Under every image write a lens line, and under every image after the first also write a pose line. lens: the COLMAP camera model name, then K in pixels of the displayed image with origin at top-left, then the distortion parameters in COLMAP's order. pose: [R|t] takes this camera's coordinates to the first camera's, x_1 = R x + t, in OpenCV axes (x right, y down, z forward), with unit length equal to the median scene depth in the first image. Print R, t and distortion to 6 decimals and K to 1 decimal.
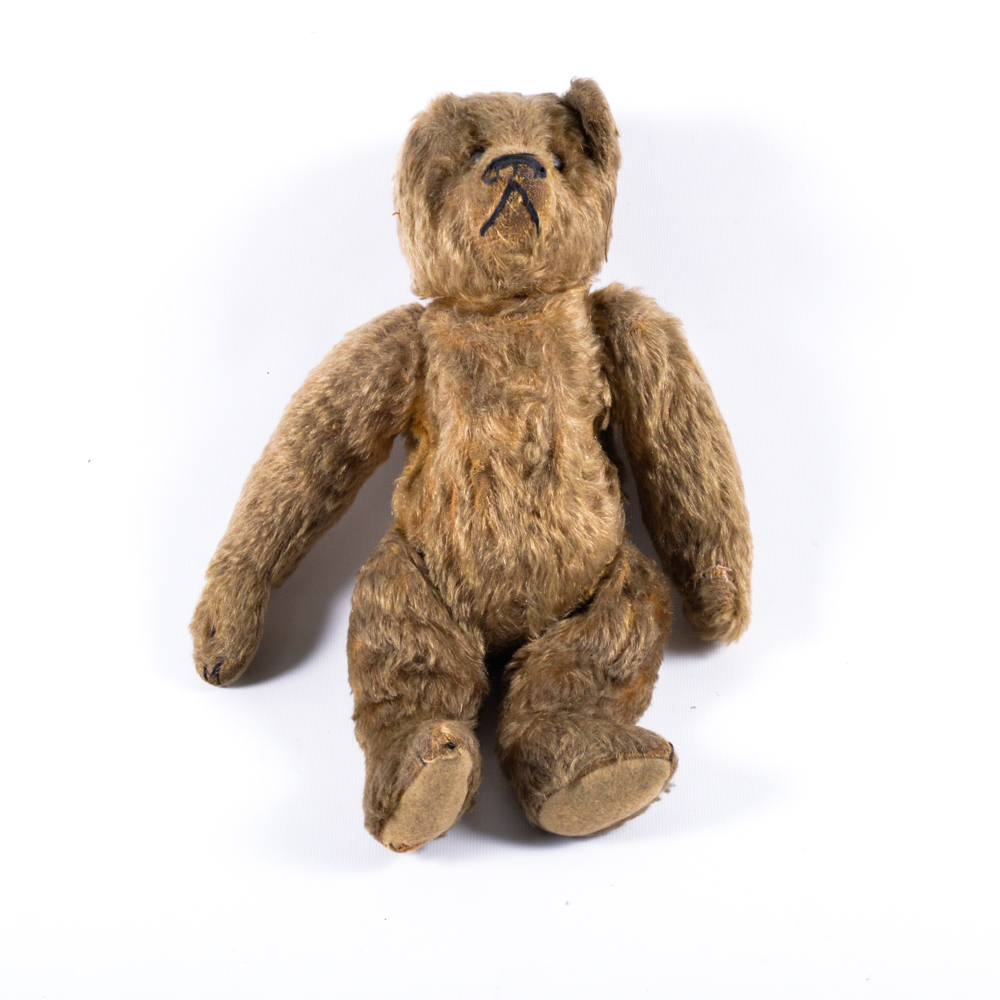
lens RADIAL K [[2834.0, 0, 501.6], [0, 2834.0, 499.3], [0, 0, 1]] dist [-0.006758, 0.000000]
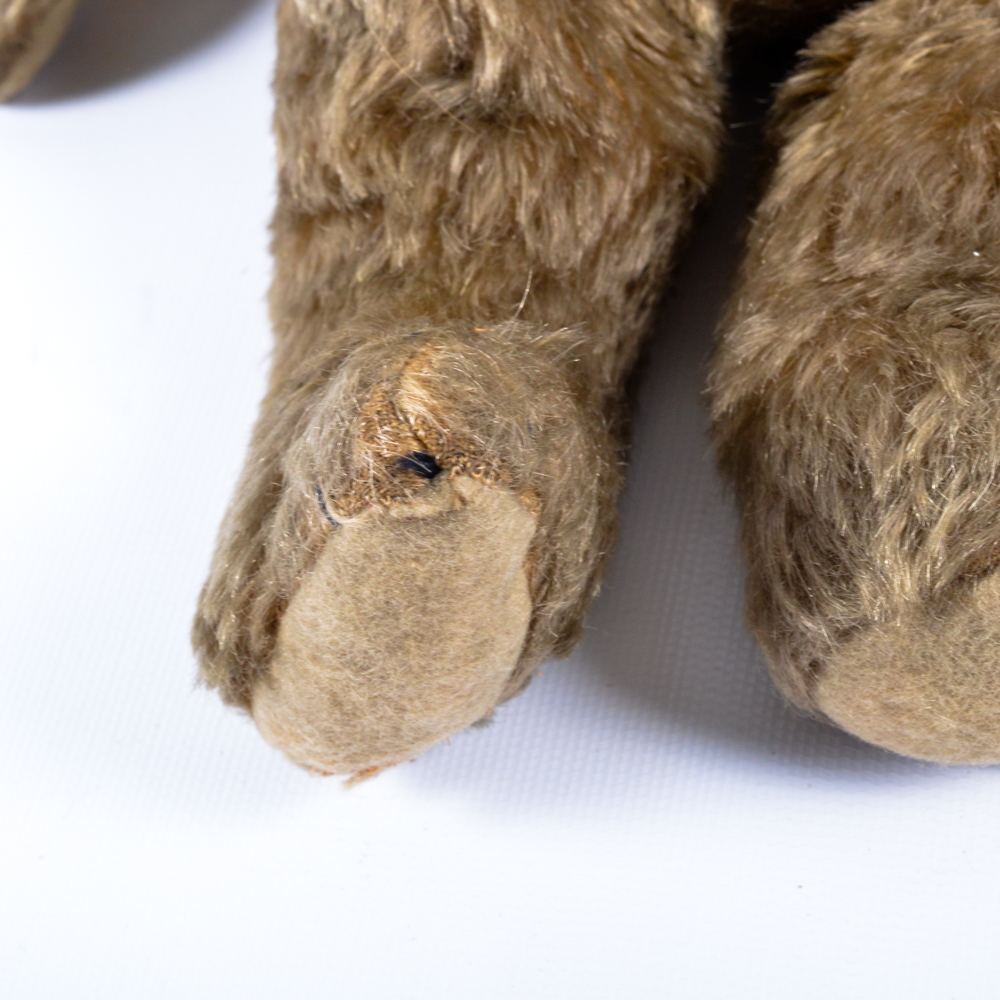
lens RADIAL K [[2834.0, 0, 500.8], [0, 2834.0, 499.1], [0, 0, 1]] dist [-0.006758, 0.000000]
pose [[0.969865, 0.058232, -0.236581, 0.045502], [0.010132, 0.960538, 0.277963, 0.019734], [0.243432, -0.271984, 0.931003, 0.735170]]
